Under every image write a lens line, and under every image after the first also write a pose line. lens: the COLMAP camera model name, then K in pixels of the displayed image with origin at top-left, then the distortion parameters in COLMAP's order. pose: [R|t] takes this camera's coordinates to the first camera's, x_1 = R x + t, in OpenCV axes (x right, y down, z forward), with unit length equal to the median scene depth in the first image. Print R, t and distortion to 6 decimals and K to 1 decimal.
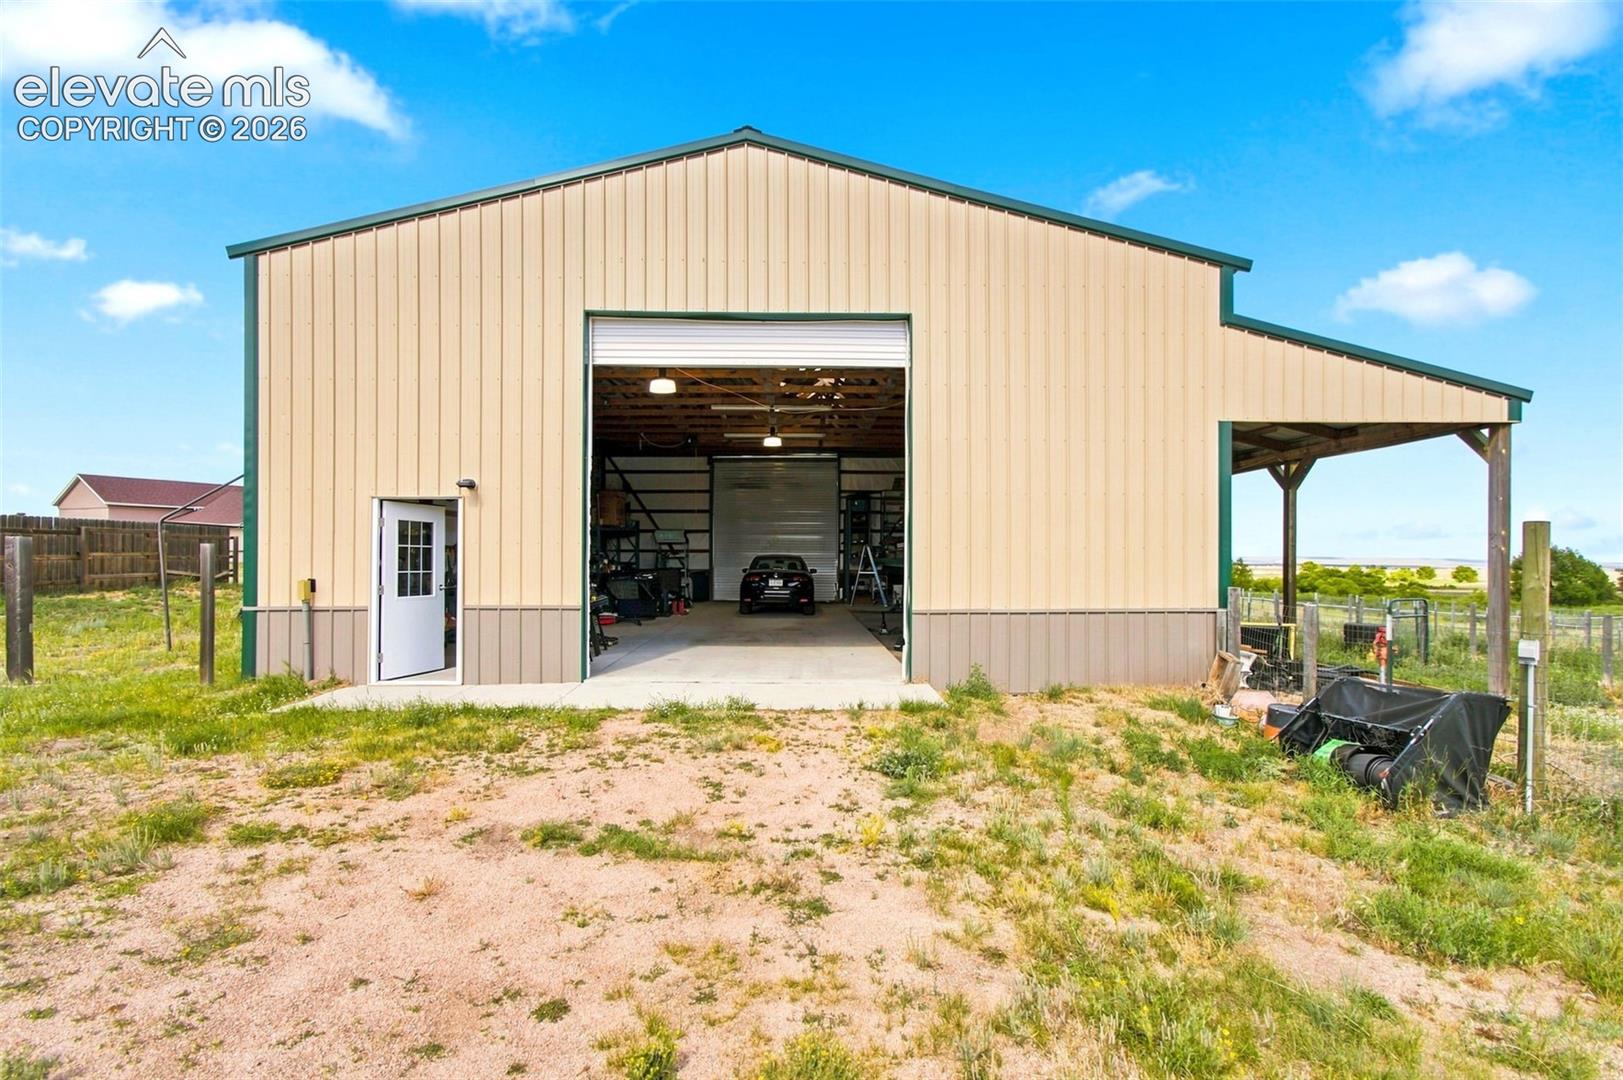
lens RADIAL K [[741.9, 0, 810.1], [0, 741.9, 541.3], [0, 0, 1]] dist [0.004412, 0.002282]
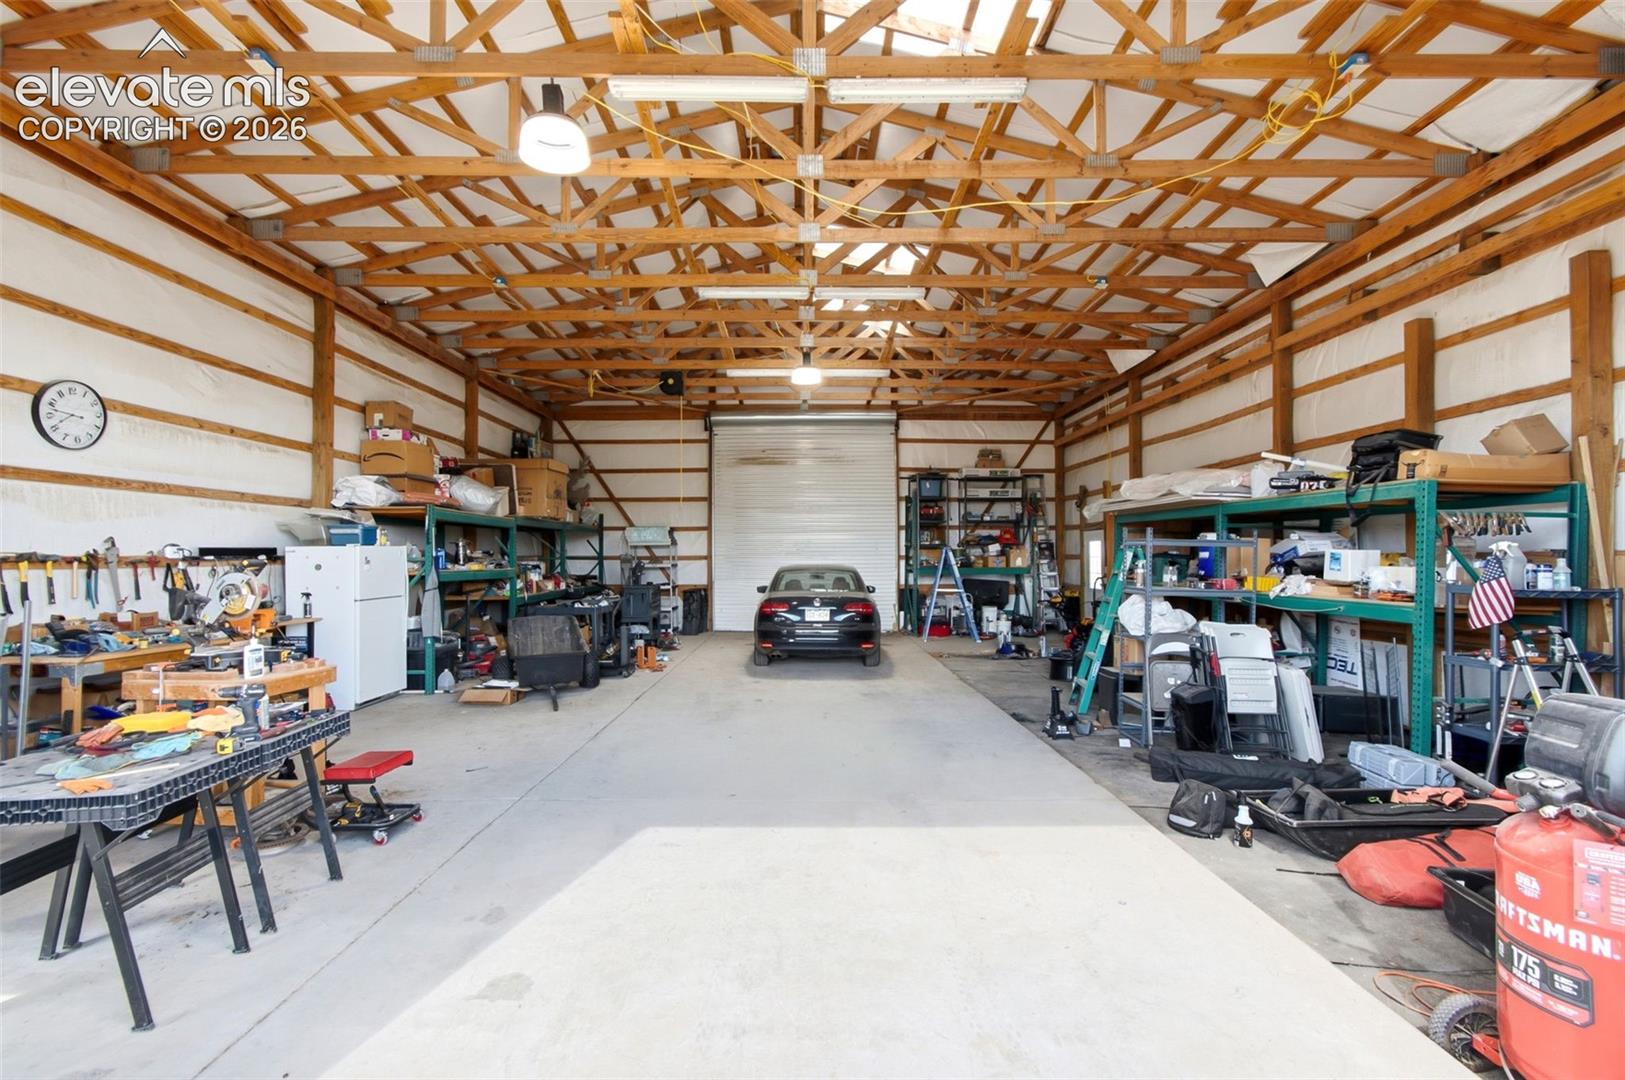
lens RADIAL K [[742.8, 0, 813.7], [0, 742.8, 544.2], [0, 0, 1]] dist [0.004412, 0.002282]
pose [[0.999980, -0.004177, -0.004705, -0.035269], [0.004183, 0.999990, 0.001349, 0.000121], [0.004700, -0.001369, 0.999988, 0.322966]]
